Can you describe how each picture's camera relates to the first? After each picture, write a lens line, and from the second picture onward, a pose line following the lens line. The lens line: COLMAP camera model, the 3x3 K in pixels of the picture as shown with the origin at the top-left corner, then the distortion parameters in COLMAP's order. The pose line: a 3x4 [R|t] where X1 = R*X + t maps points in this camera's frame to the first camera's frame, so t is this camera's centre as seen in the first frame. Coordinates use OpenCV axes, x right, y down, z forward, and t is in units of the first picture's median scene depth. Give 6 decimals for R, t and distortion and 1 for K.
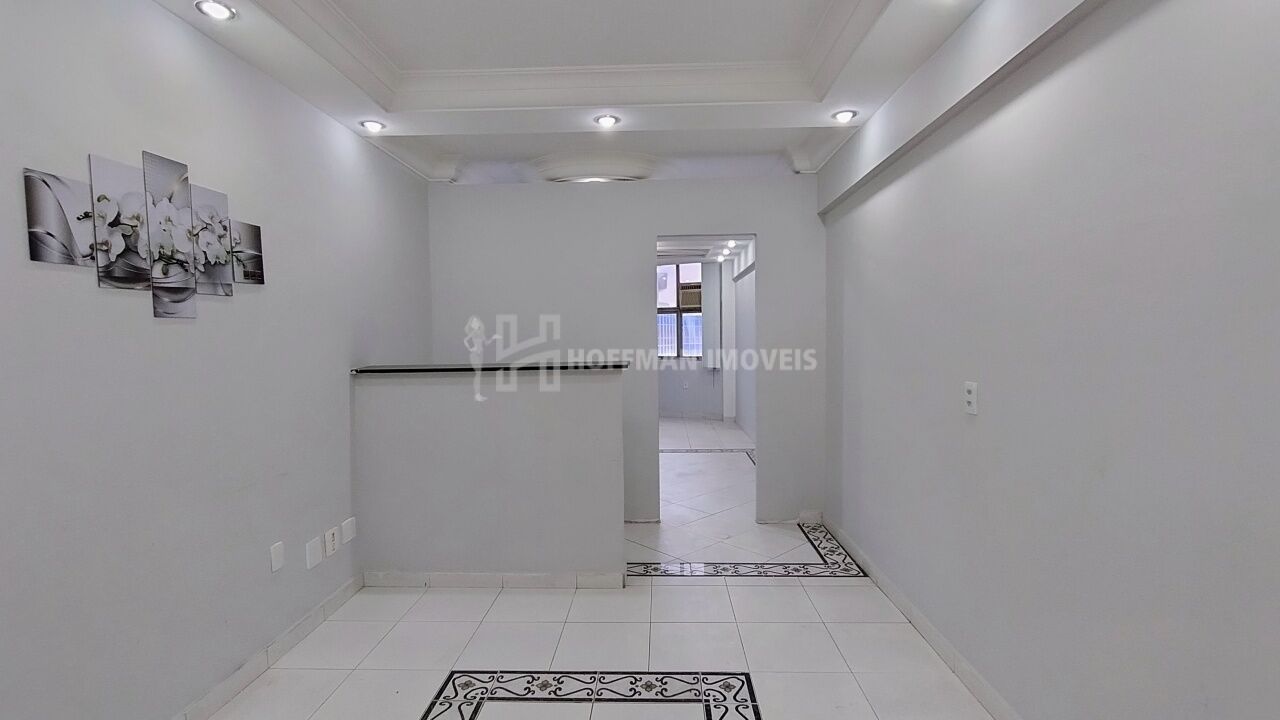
lens RADIAL K [[586.4, 0, 640.0], [0, 586.4, 360.0], [0, 0, 1]] dist [-0.000523, 0.000021]
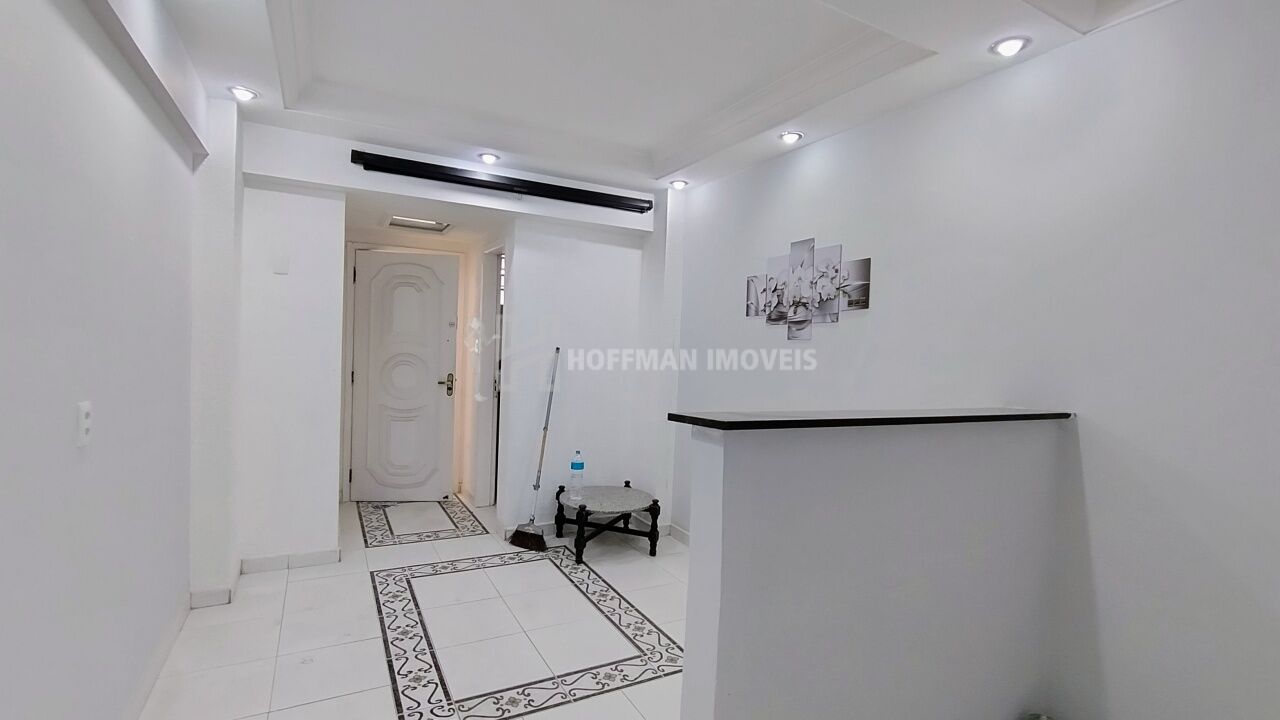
lens RADIAL K [[586.4, 0, 640.0], [0, 586.4, 360.0], [0, 0, 1]] dist [-0.000523, 0.000021]
pose [[-0.860743, -0.007152, -0.508990, 0.374854], [-0.047882, 0.996606, 0.066968, -0.102211], [0.506784, 0.082014, -0.858163, 2.119865]]
